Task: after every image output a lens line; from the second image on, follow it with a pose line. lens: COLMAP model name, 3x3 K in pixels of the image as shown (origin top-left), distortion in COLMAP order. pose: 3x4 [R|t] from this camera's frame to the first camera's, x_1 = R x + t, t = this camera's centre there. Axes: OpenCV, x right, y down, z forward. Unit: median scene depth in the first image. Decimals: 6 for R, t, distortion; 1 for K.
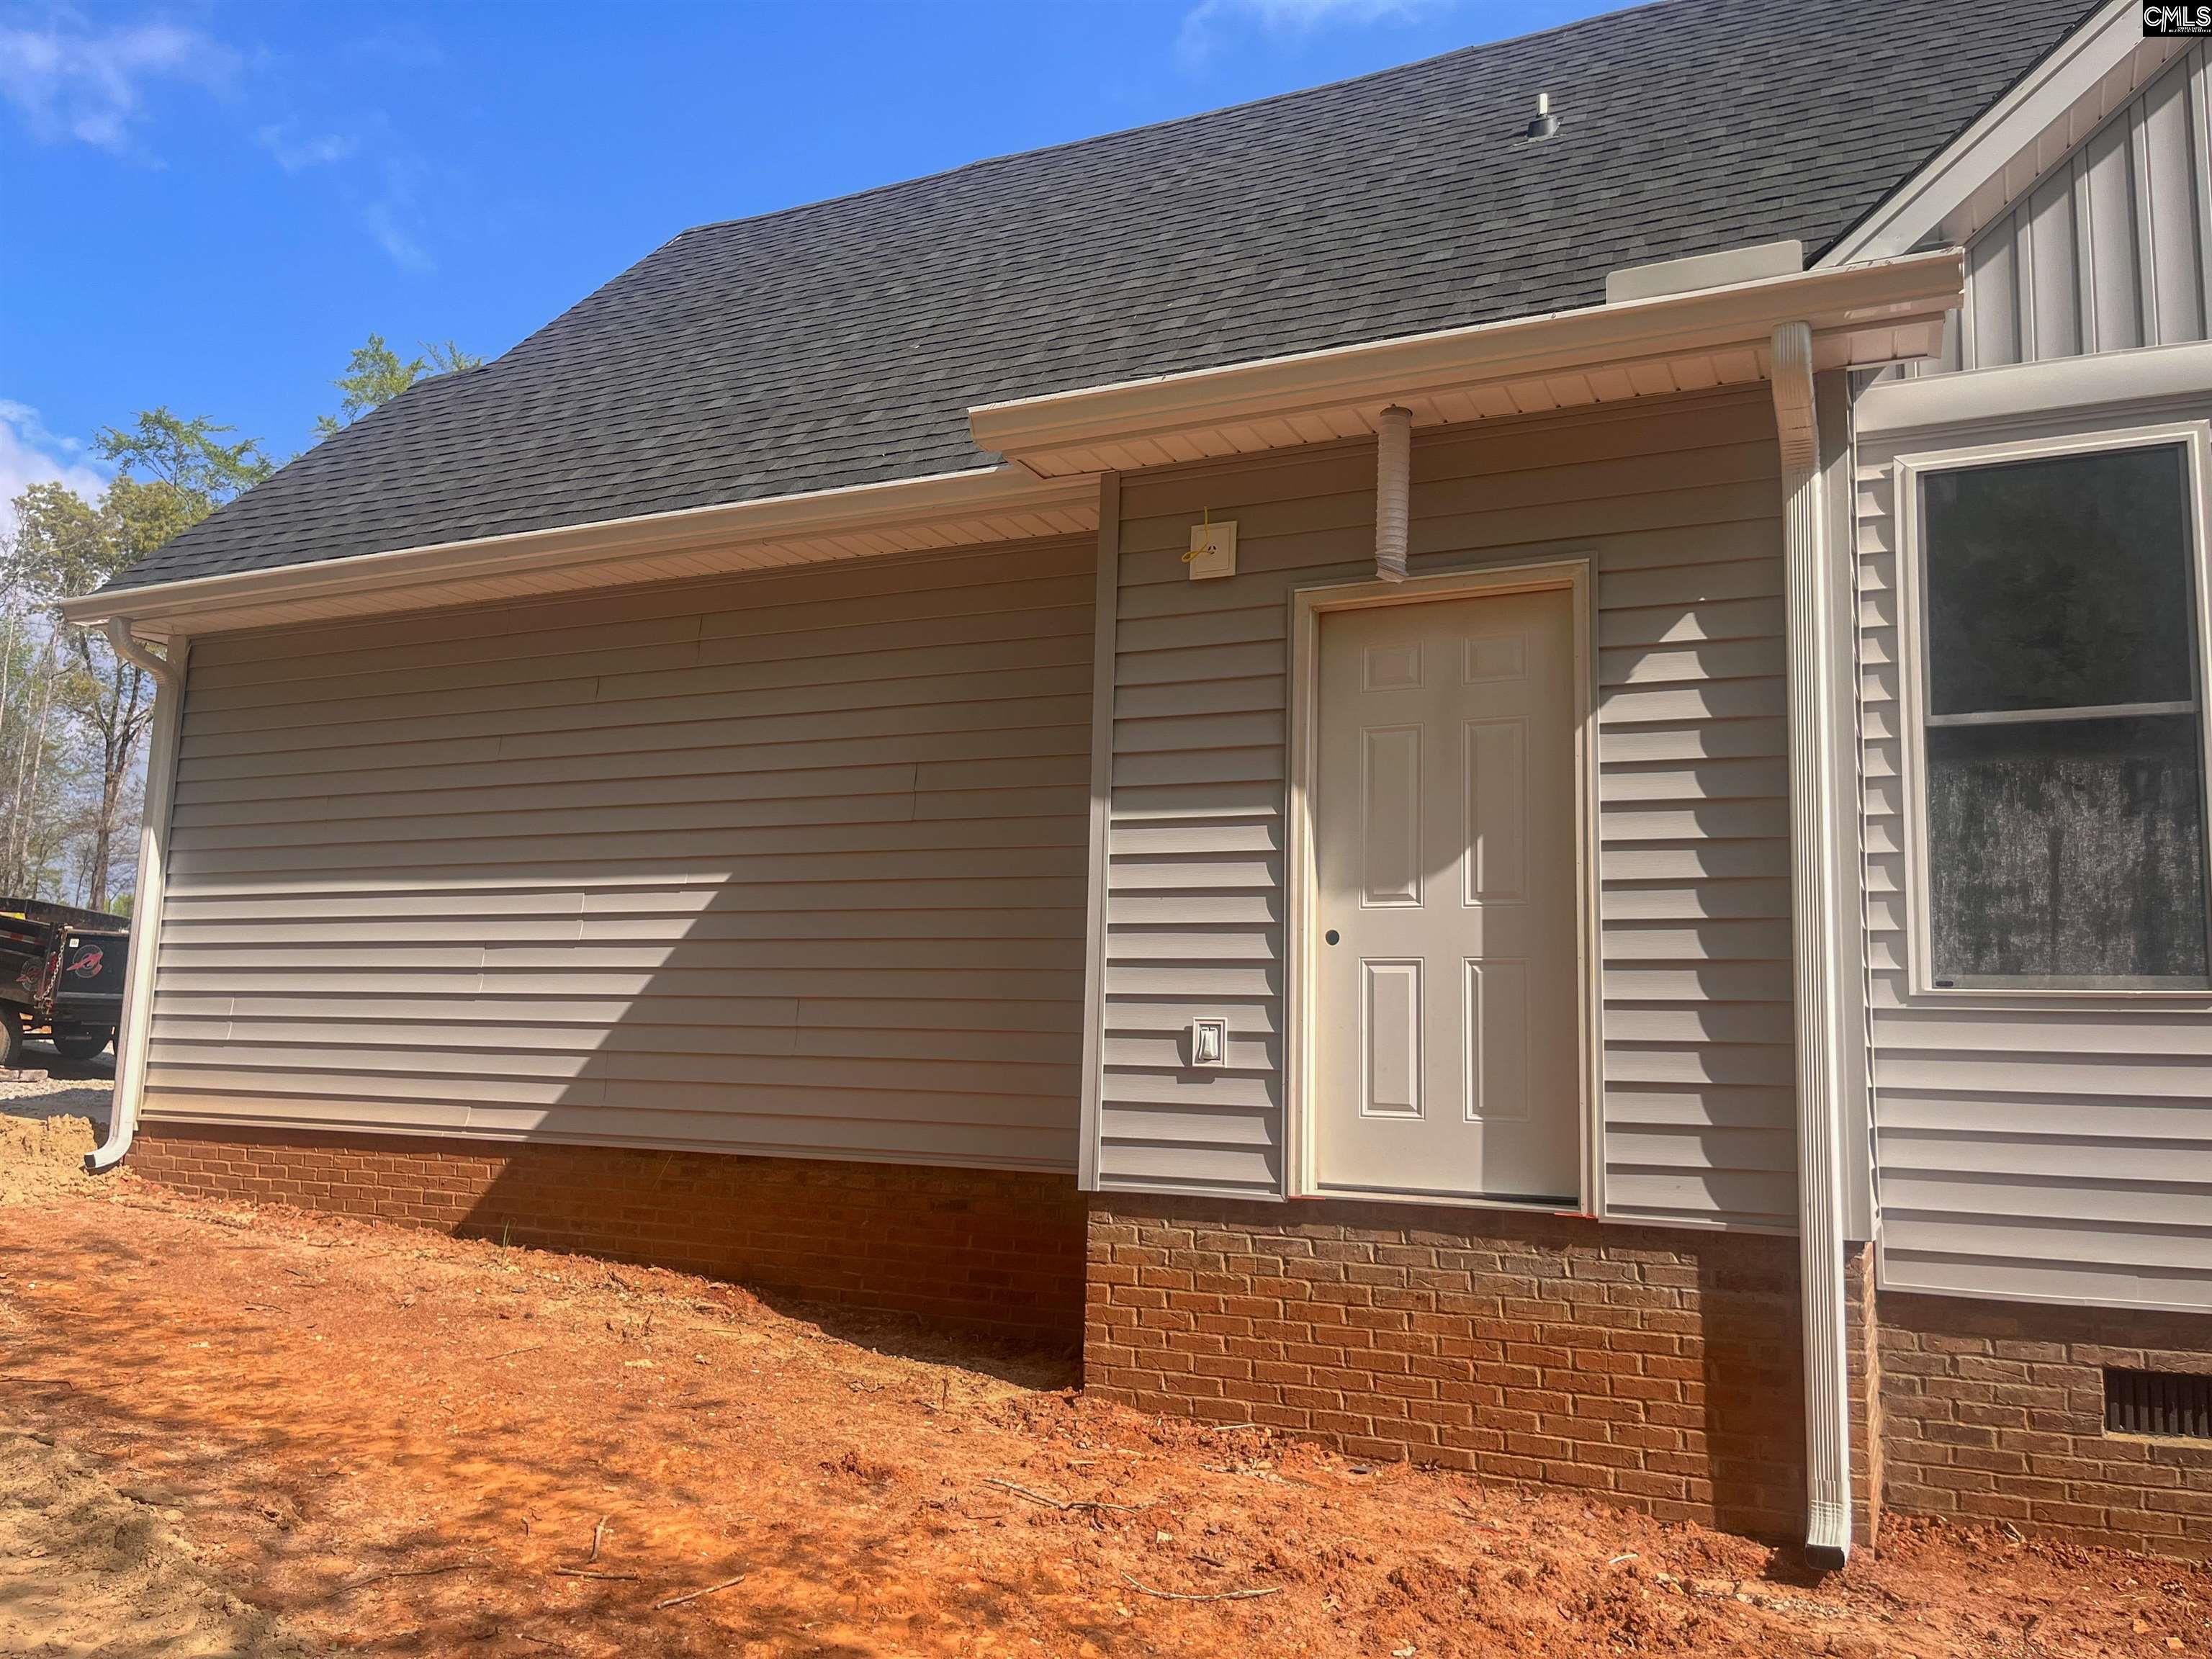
lens RADIAL K [[1687.1, 0, 1106.9], [0, 1687.1, 830.1], [0, 0, 1]] dist [0.013193, -0.002371]
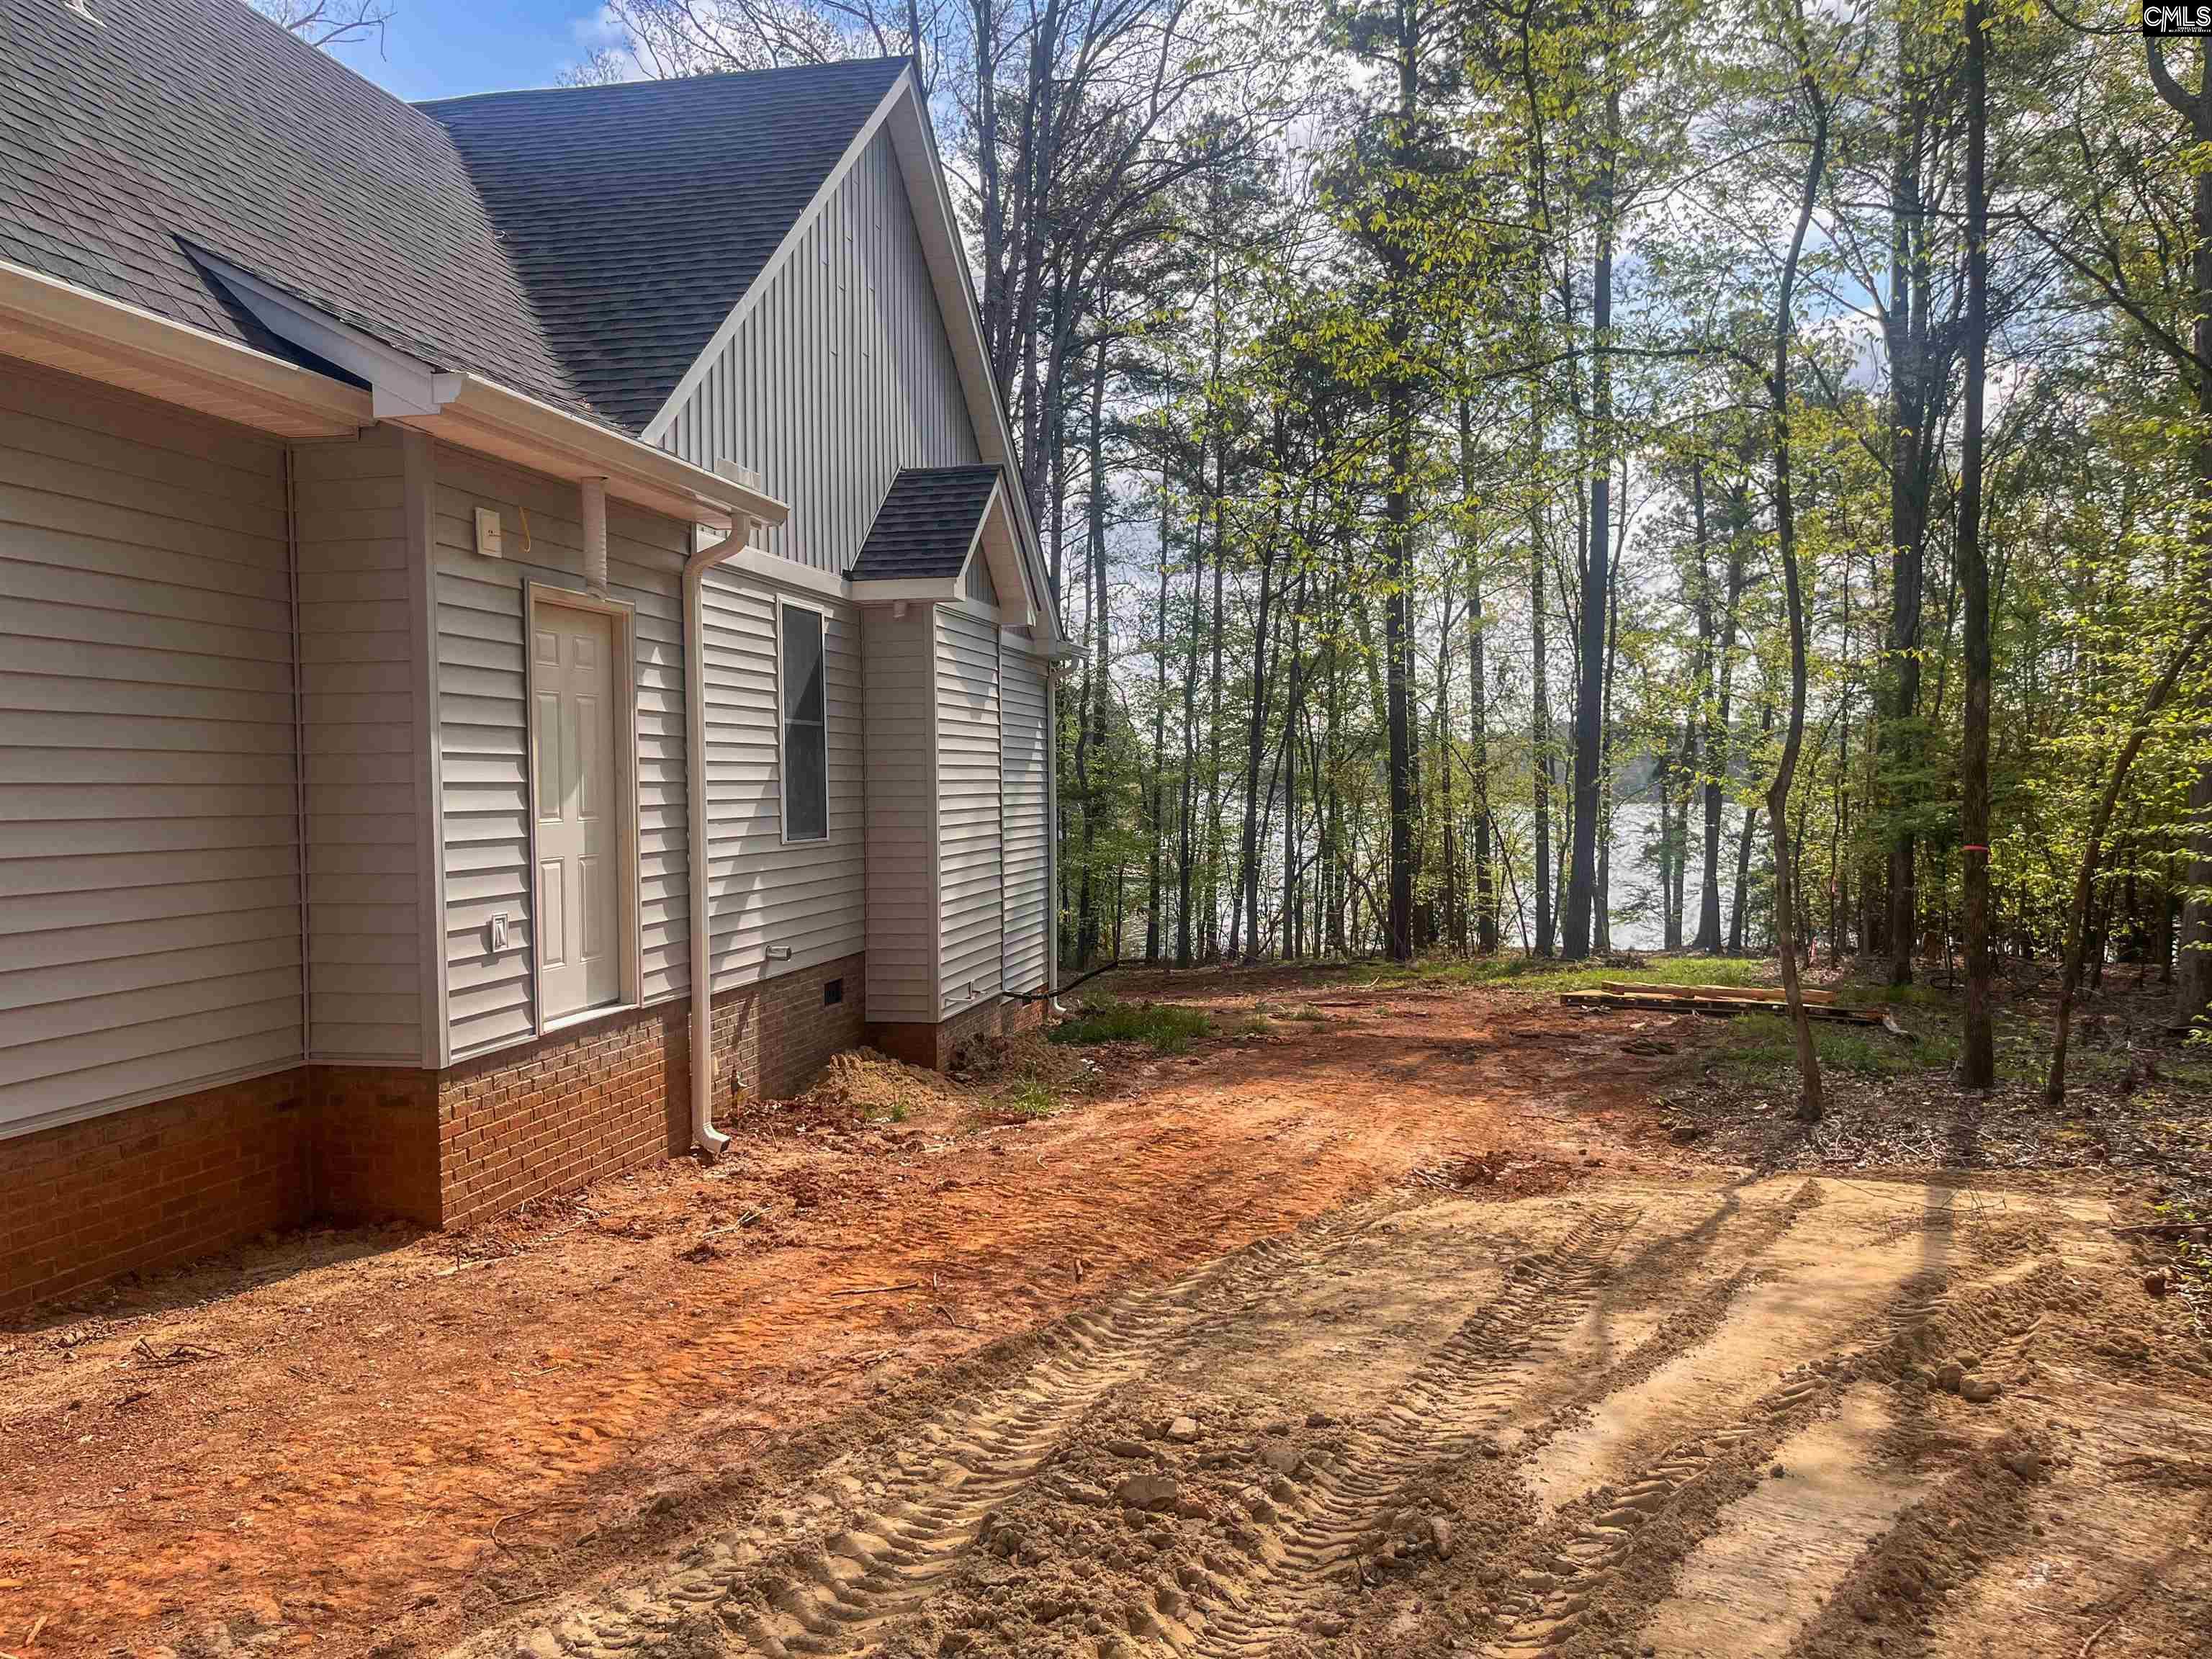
lens RADIAL K [[1687.1, 0, 1105.2], [0, 1687.1, 836.5], [0, 0, 1]] dist [0.013193, -0.002371]
pose [[-0.237228, -0.055263, 0.969881, -1.286384], [-0.125229, 0.991790, 0.025881, -0.037051], [-0.963349, -0.115317, -0.242201, 0.873035]]
